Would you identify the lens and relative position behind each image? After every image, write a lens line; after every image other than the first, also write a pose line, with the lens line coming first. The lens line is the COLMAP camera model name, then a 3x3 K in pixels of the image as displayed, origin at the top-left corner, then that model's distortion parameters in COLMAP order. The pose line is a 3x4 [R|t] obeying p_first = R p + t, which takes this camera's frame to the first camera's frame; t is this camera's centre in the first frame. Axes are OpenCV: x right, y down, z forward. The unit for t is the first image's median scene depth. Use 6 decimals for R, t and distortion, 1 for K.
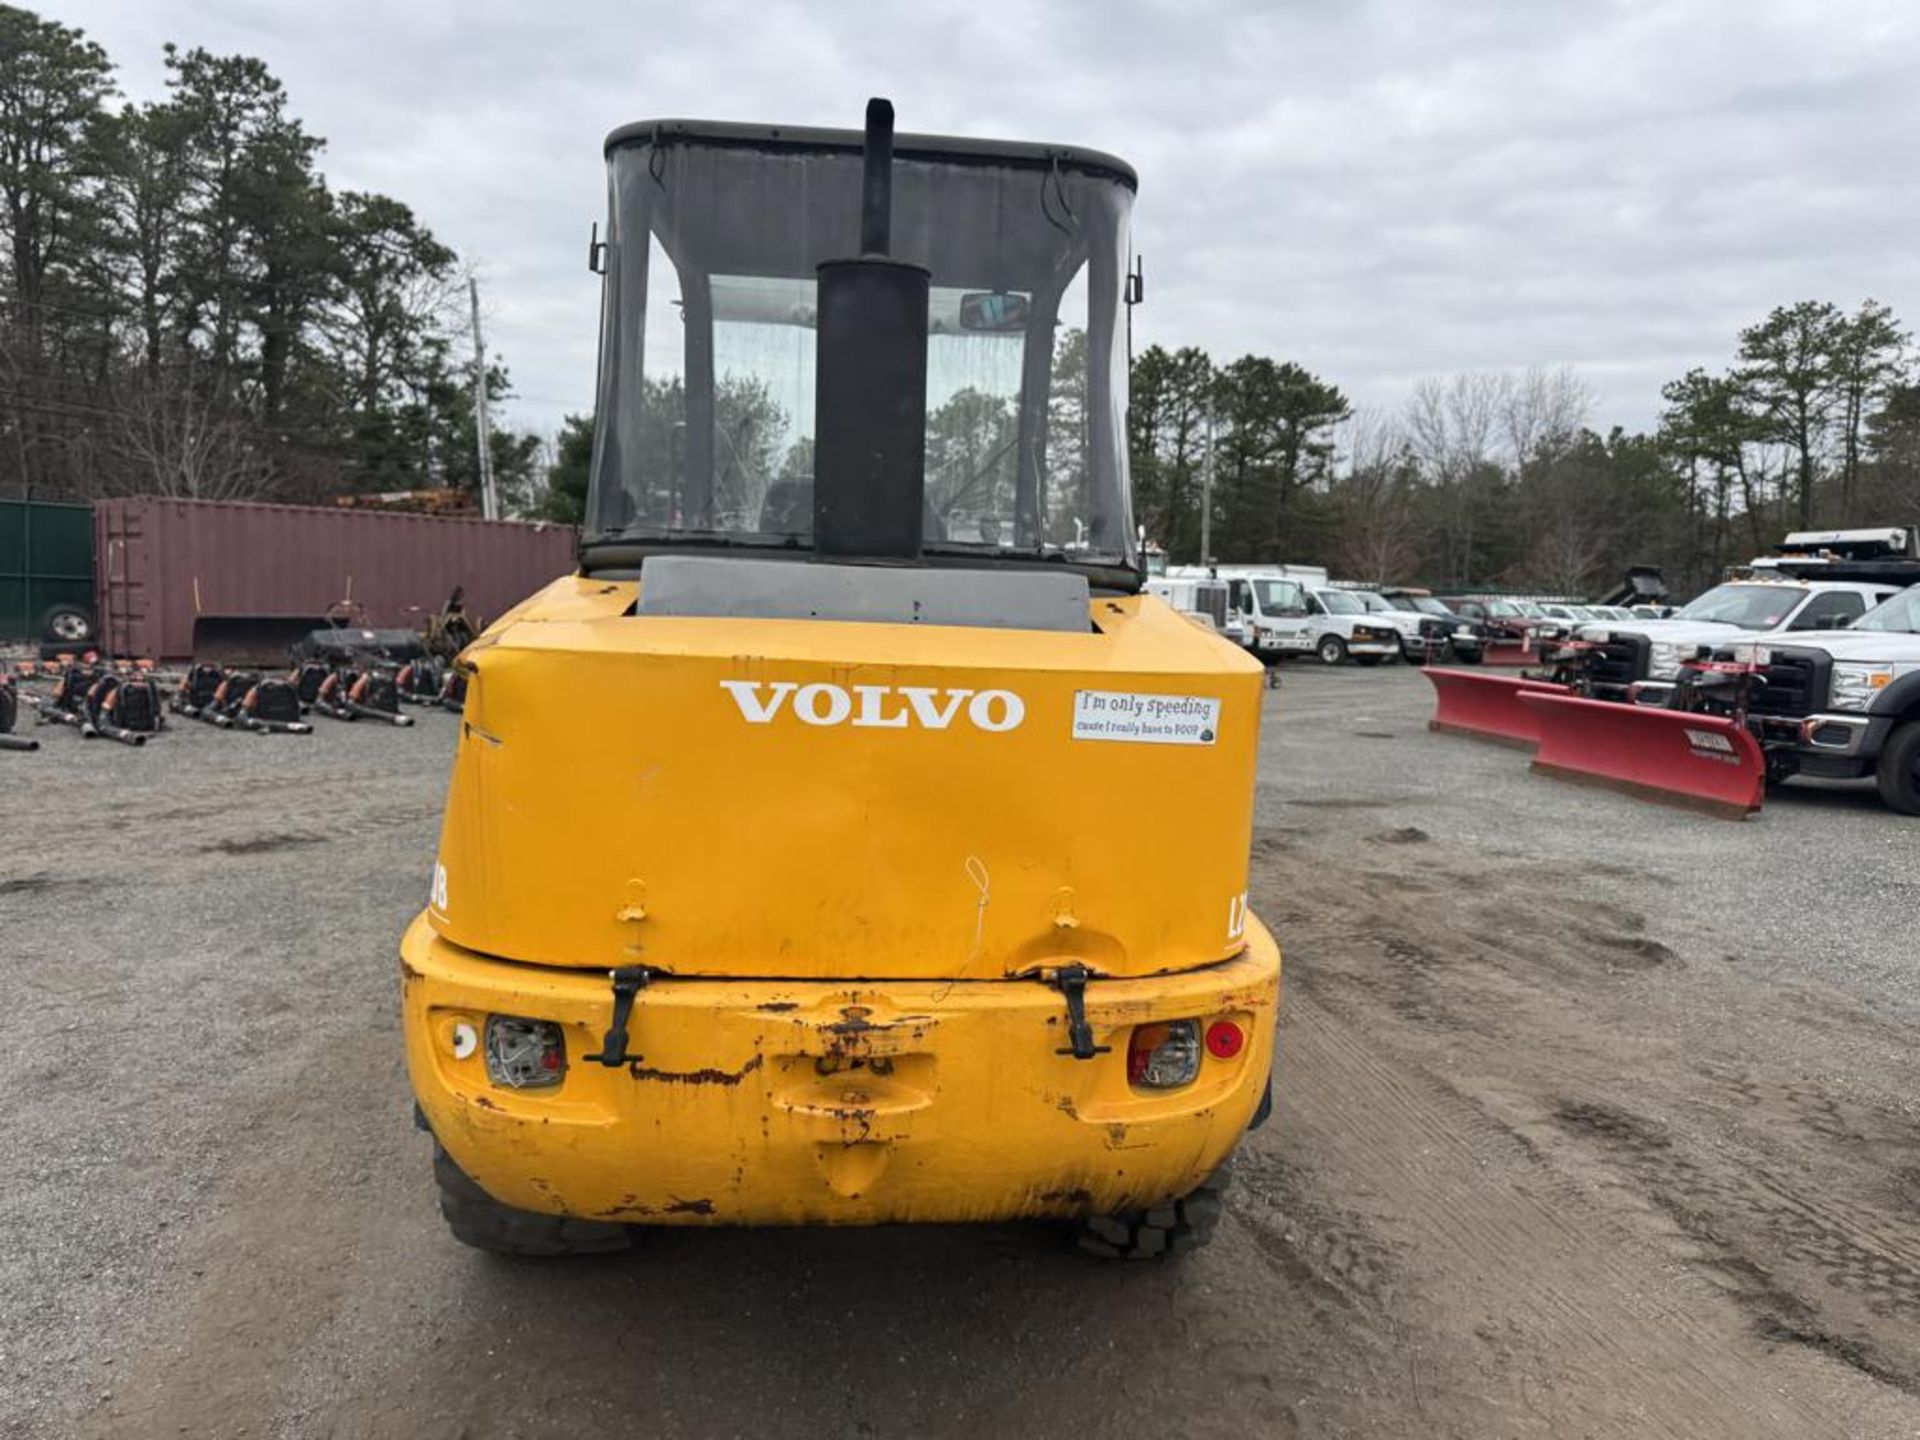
lens RADIAL K [[1362.8, 0, 960.1], [0, 1362.8, 742.6], [0, 0, 1]] dist [0.057765, -0.071867]
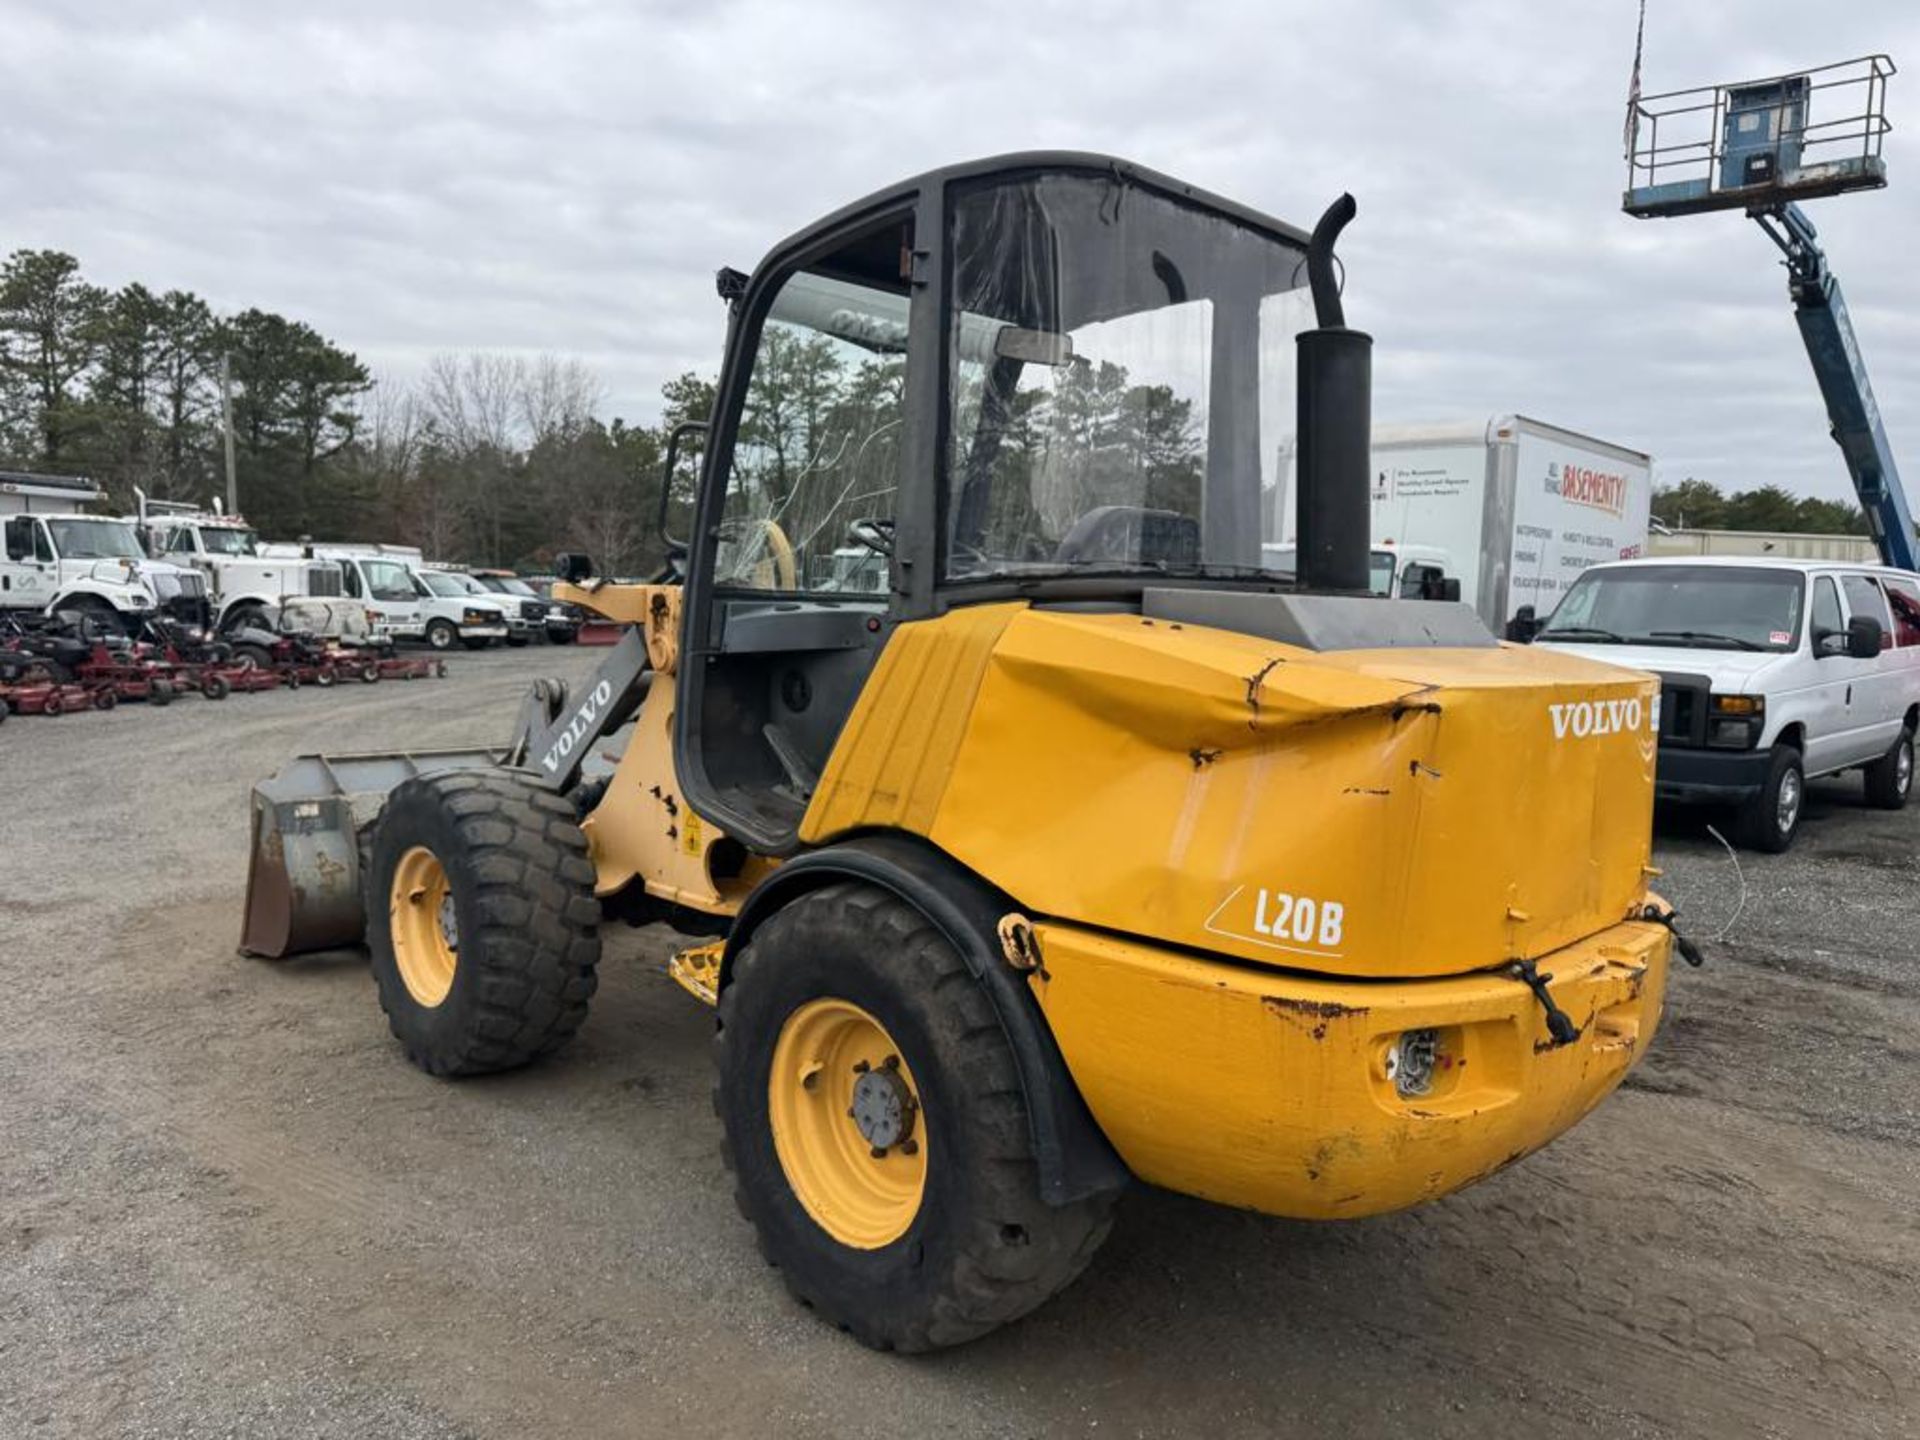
lens RADIAL K [[1362.8, 0, 960.1], [0, 1362.8, 742.6], [0, 0, 1]] dist [0.057765, -0.071867]
pose [[0.760097, -0.082062, 0.644607, -0.084063], [0.071836, 0.996525, 0.042157, -0.006350], [-0.645827, 0.014263, 0.763351, 0.026673]]
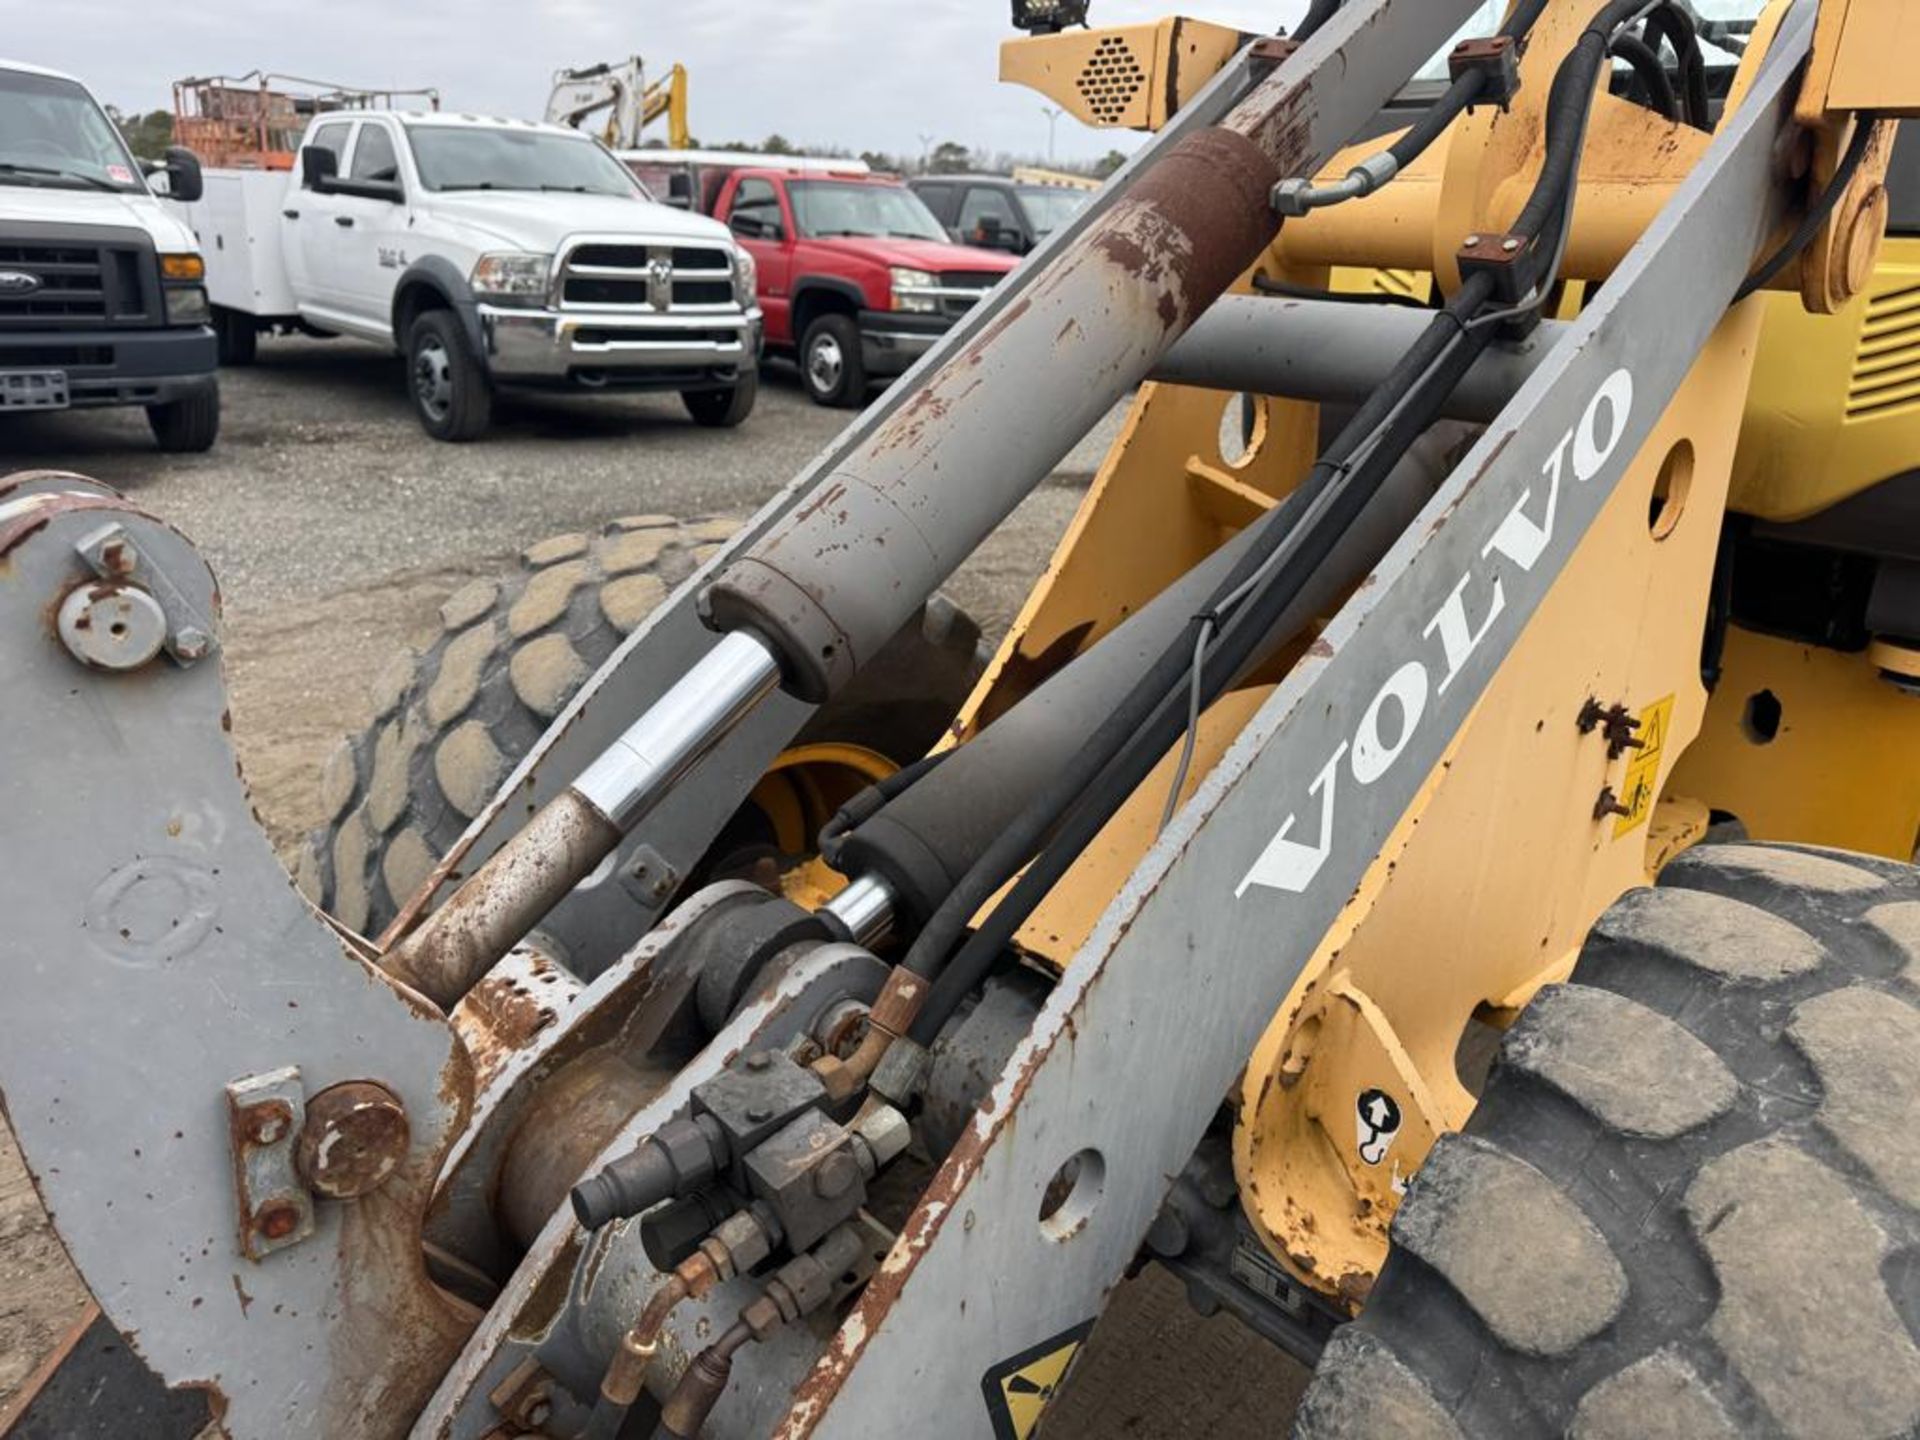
lens RADIAL K [[1356.7, 0, 960.0], [0, 1356.7, 720.0], [0, 0, 1]] dist [-0.005246, -0.003127]
pose [[-0.653716, -0.315246, 0.687950, -0.035970], [0.012346, 0.904533, 0.426224, -0.015814], [-0.756640, 0.287123, -0.587415, 0.189889]]
